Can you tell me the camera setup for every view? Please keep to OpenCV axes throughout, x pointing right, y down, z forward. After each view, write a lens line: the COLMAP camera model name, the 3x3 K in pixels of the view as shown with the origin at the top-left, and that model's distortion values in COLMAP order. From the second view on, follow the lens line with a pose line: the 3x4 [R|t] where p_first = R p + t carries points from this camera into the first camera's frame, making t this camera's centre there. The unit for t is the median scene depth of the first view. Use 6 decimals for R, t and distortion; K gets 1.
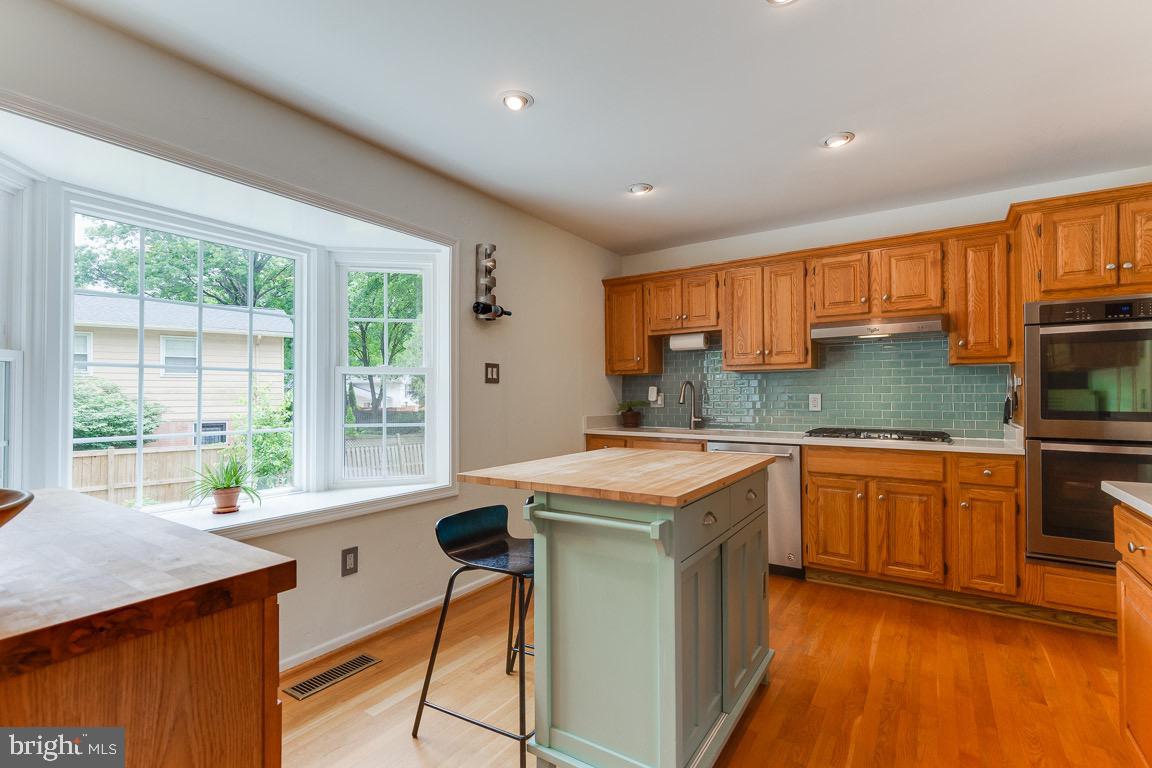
lens RADIAL K [[525.5, 0, 570.7], [0, 525.5, 387.6], [0, 0, 1]] dist [0.009948, -0.001410]
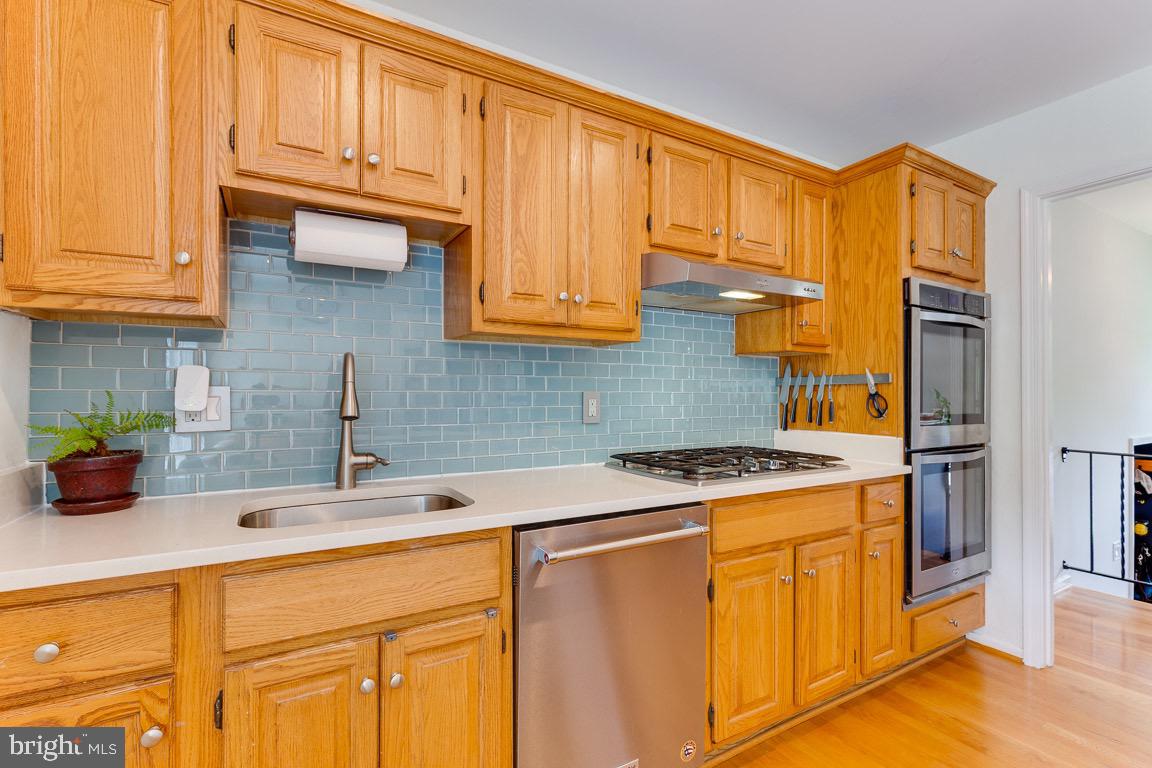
lens RADIAL K [[525.5, 0, 574.1], [0, 525.5, 392.0], [0, 0, 1]] dist [0.009948, -0.001410]
pose [[0.430313, 0.002285, 0.902677, -0.031774], [-0.018279, 0.999814, 0.006183, 0.009205], [-0.902494, -0.019161, 0.430275, 0.769373]]
